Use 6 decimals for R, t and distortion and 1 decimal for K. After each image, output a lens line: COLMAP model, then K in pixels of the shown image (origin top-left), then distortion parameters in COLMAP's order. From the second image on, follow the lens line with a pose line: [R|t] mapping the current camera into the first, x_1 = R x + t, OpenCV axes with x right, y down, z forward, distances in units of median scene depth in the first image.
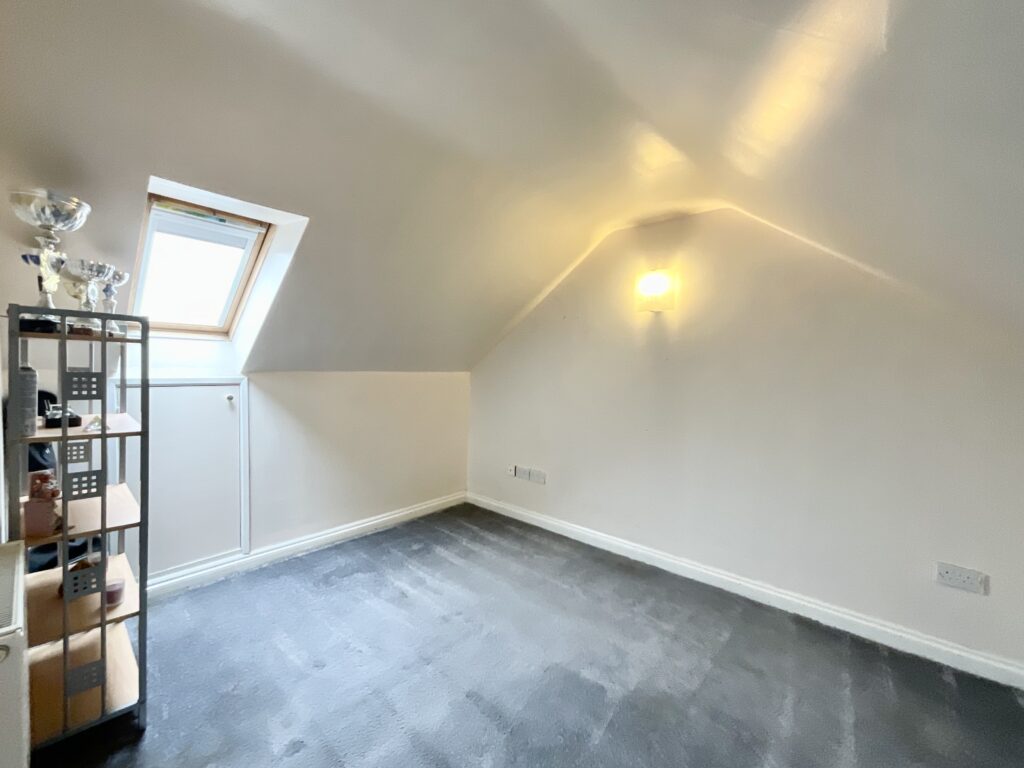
lens RADIAL K [[416.7, 0, 514.8], [0, 416.7, 384.7], [0, 0, 1]] dist [-0.006333, 0.001844]
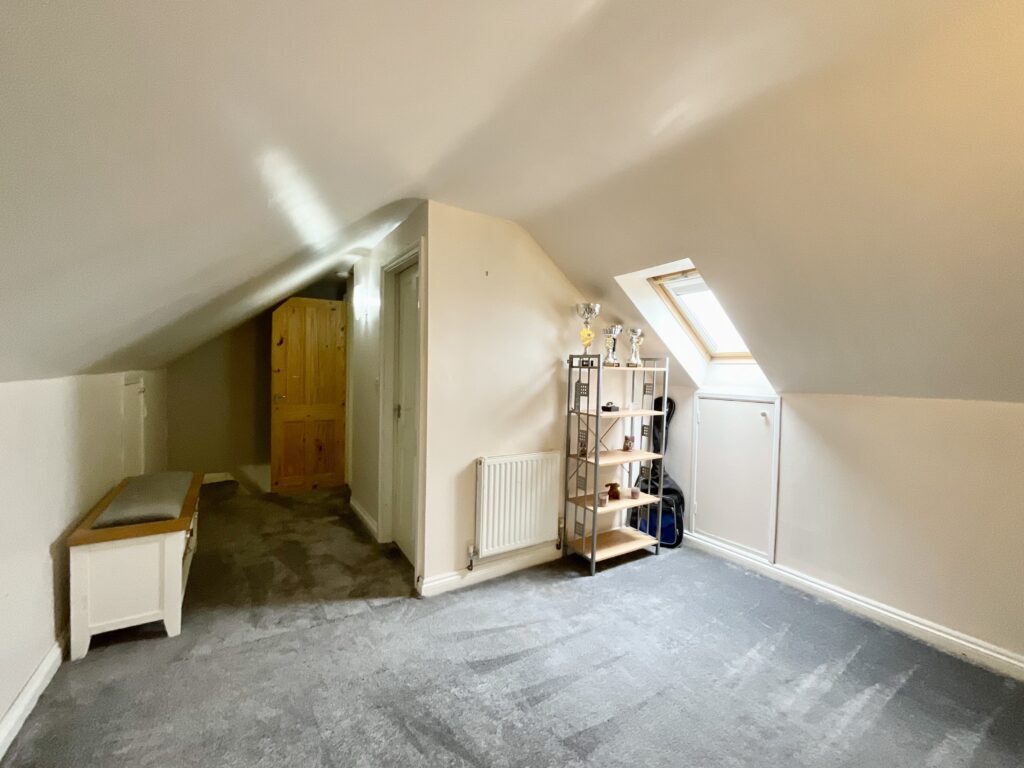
lens RADIAL K [[416.7, 0, 514.6], [0, 416.7, 382.3], [0, 0, 1]] dist [-0.006333, 0.001844]
pose [[-0.286090, -0.009398, -0.958157, 0.579017], [-0.073254, 0.997240, 0.012091, -0.018739], [0.955398, 0.073648, -0.285989, 0.659103]]
